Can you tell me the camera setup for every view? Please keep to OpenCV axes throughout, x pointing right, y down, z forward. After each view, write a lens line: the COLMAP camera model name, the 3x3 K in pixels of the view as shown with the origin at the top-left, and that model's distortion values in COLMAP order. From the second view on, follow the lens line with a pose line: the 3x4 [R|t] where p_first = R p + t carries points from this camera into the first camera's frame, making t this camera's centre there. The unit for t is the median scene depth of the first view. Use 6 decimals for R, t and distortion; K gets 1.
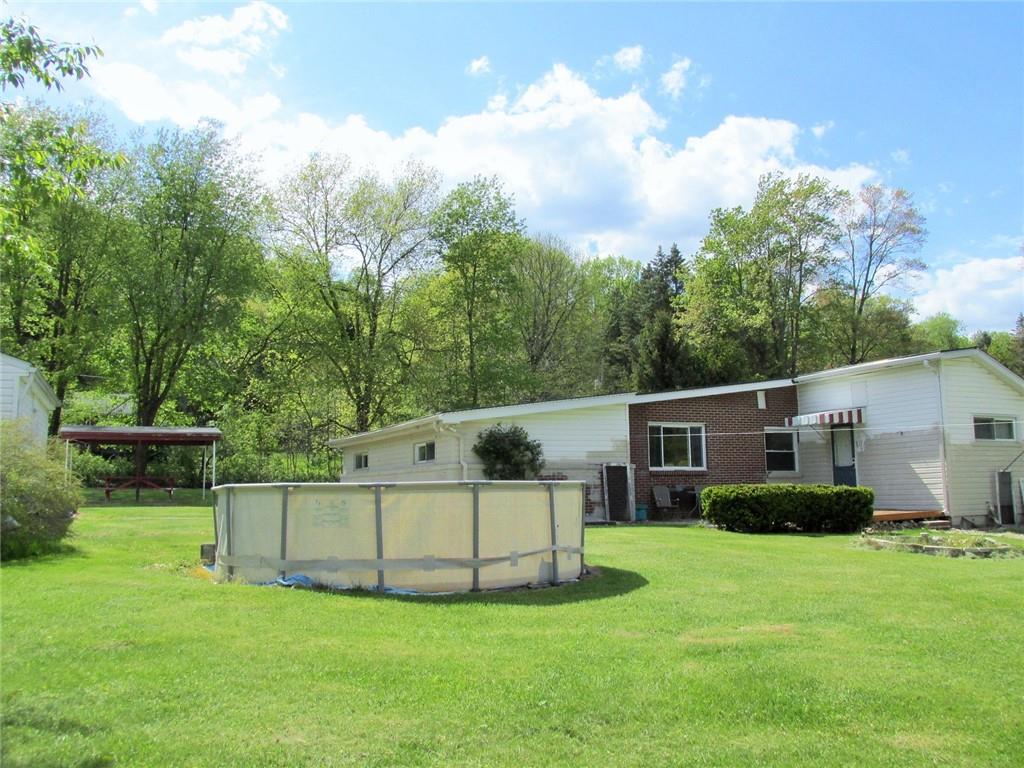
lens RADIAL K [[861.1, 0, 512.4], [0, 861.1, 380.4], [0, 0, 1]] dist [-0.023943, 0.008279]
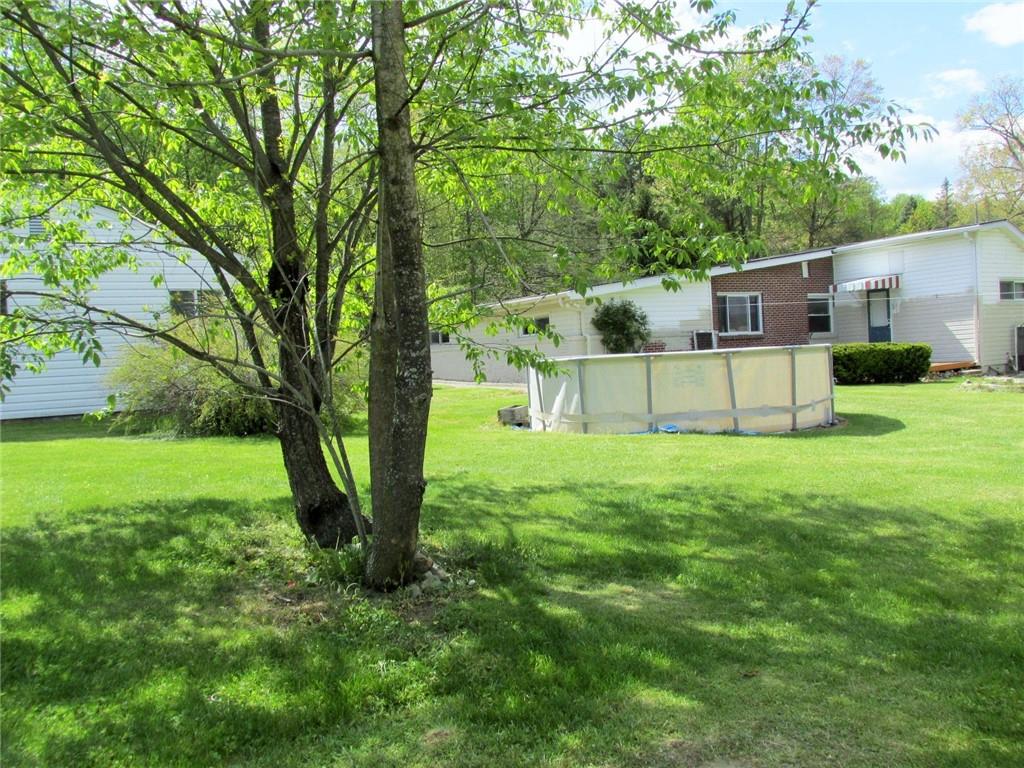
lens RADIAL K [[861.1, 0, 510.3], [0, 861.1, 385.6], [0, 0, 1]] dist [-0.023943, 0.008279]
pose [[0.994038, -0.042065, 0.100595, -0.246318], [0.025983, 0.987393, 0.156142, -0.015090], [-0.105895, -0.152598, 0.982599, -0.092268]]
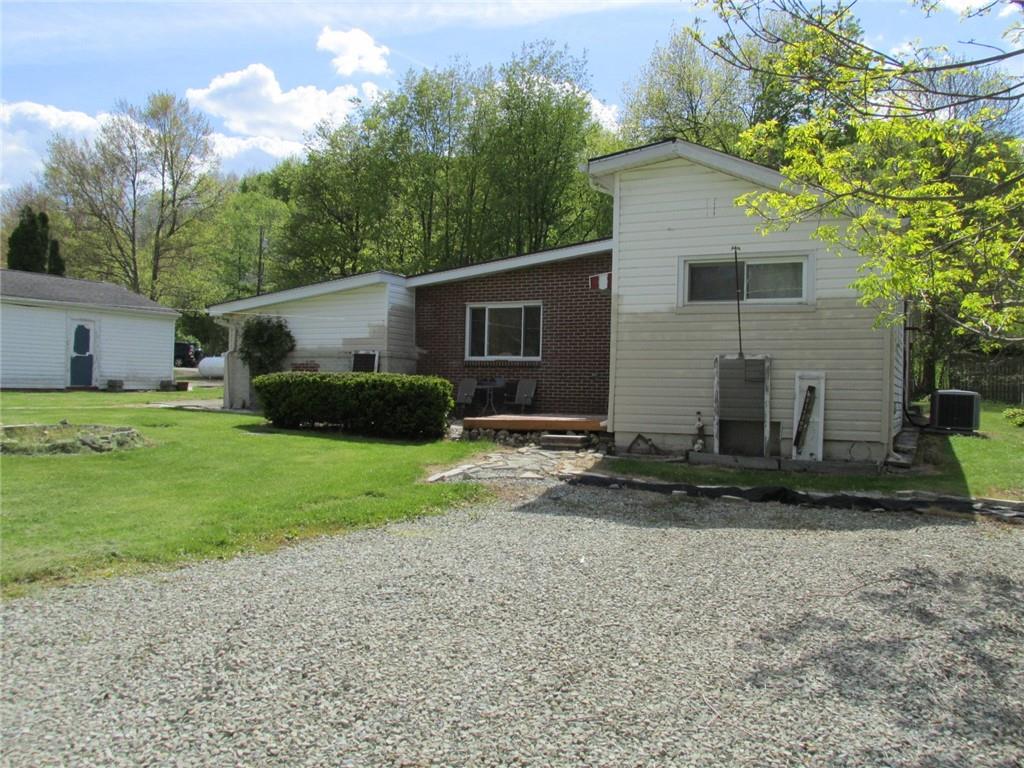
lens RADIAL K [[861.1, 0, 512.1], [0, 861.1, 384.4], [0, 0, 1]] dist [-0.023943, 0.008279]
pose [[0.614620, 0.018453, -0.788608, 0.926310], [0.067344, 0.994849, 0.075765, 0.072516], [0.785944, -0.099675, 0.610211, 0.558951]]
